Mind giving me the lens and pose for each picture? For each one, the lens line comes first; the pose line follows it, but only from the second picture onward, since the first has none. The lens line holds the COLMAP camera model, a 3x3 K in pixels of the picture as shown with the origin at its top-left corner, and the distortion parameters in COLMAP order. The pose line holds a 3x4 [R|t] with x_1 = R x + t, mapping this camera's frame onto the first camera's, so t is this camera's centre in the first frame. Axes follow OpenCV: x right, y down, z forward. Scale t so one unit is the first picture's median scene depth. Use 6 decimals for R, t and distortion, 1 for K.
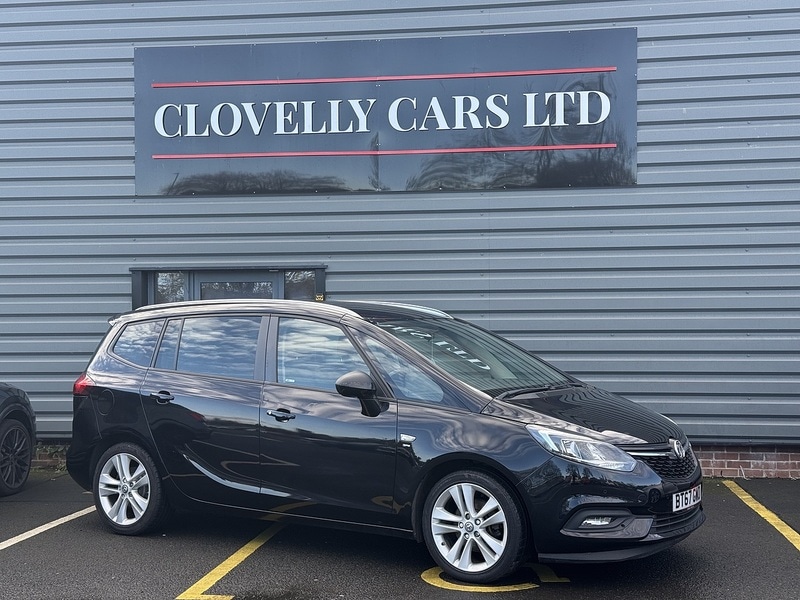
lens RADIAL K [[1155.9, 0, 403.2], [0, 1155.9, 326.9], [0, 0, 1]] dist [0.143548, 0.040343]
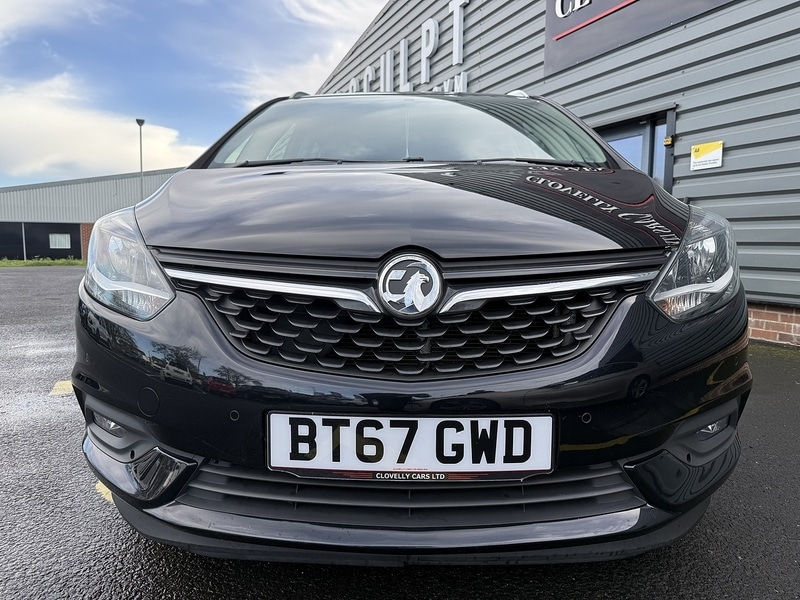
lens RADIAL K [[573.2, 0, 397.5], [0, 573.2, 311.6], [0, 0, 1]] dist [0.031705, -0.036631]
pose [[0.520978, 0.107867, -0.846727, 0.301157], [-0.009711, 0.992668, 0.120483, 0.077031], [0.853515, -0.054546, 0.518205, 0.757031]]
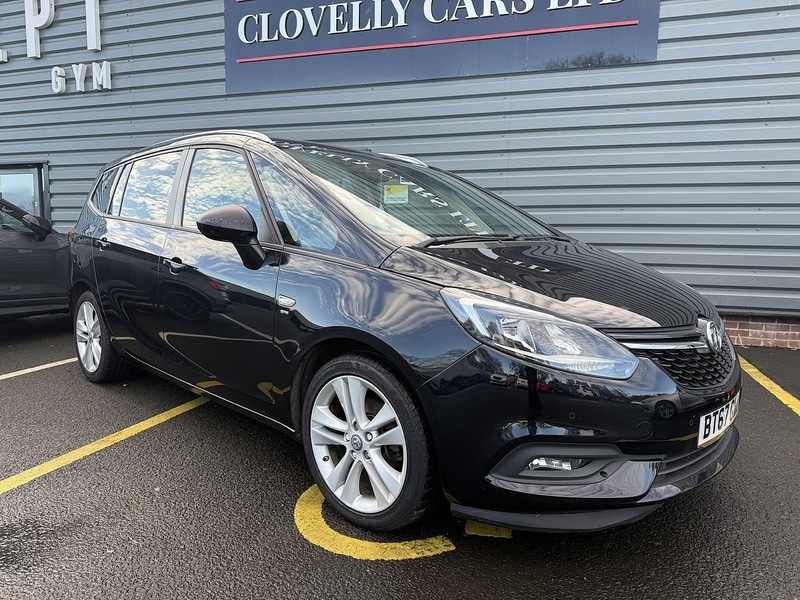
lens RADIAL K [[573.2, 0, 397.5], [0, 573.2, 311.6], [0, 0, 1]] dist [0.031705, -0.036631]
pose [[0.980216, 0.043631, -0.193064, 0.109516], [-0.018485, 0.991318, 0.130183, 0.046240], [0.197068, -0.124039, 0.972512, 0.559233]]
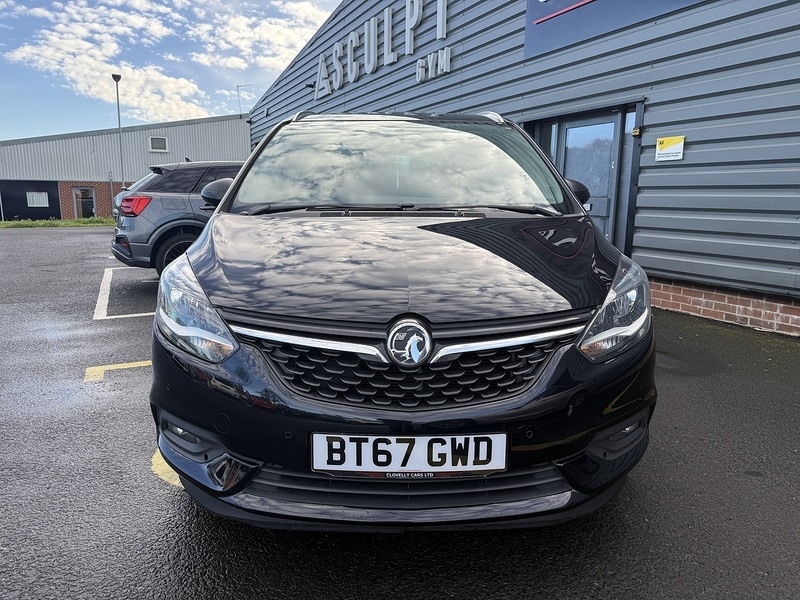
lens RADIAL K [[573.2, 0, 397.5], [0, 573.2, 311.6], [0, 0, 1]] dist [0.031705, -0.036631]
pose [[0.547235, 0.173339, -0.818833, 0.339089], [-0.012049, 0.979850, 0.199372, 0.040494], [0.836892, -0.099237, 0.538297, 0.725832]]
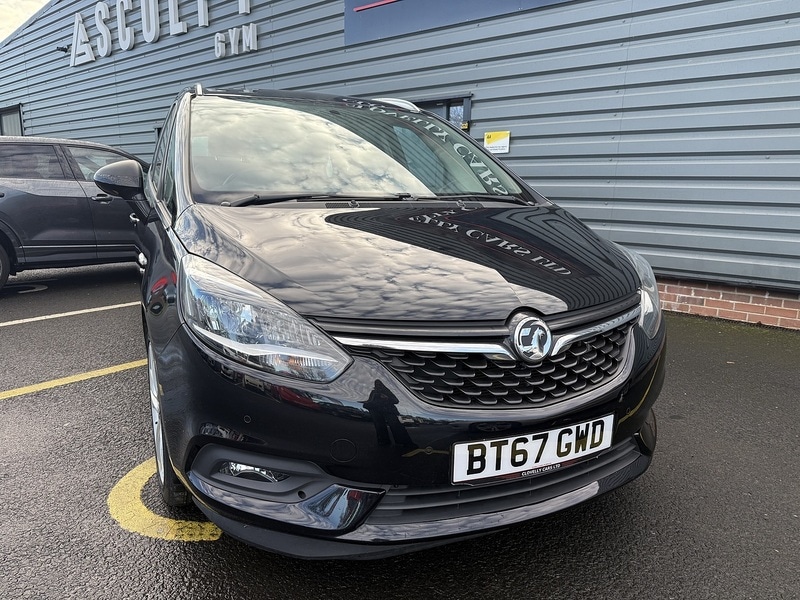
lens RADIAL K [[573.2, 0, 397.5], [0, 573.2, 311.6], [0, 0, 1]] dist [0.031705, -0.036631]
pose [[0.835070, 0.136964, -0.532822, 0.253462], [-0.022411, 0.976179, 0.215807, 0.040884], [0.549687, -0.168273, 0.818247, 0.657878]]
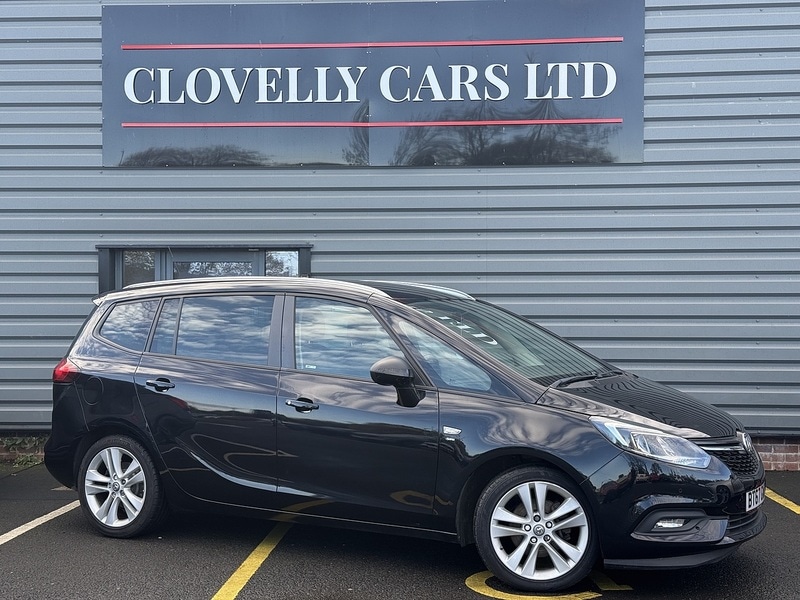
lens RADIAL K [[1156.0, 0, 396.4], [0, 1156.0, 323.6], [0, 0, 1]] dist [0.150120, -0.082795]
pose [[0.997653, 0.005425, 0.068253, -0.082952], [-0.005864, 0.999963, 0.006238, 0.005857], [-0.068217, -0.006624, 0.997649, 0.085181]]
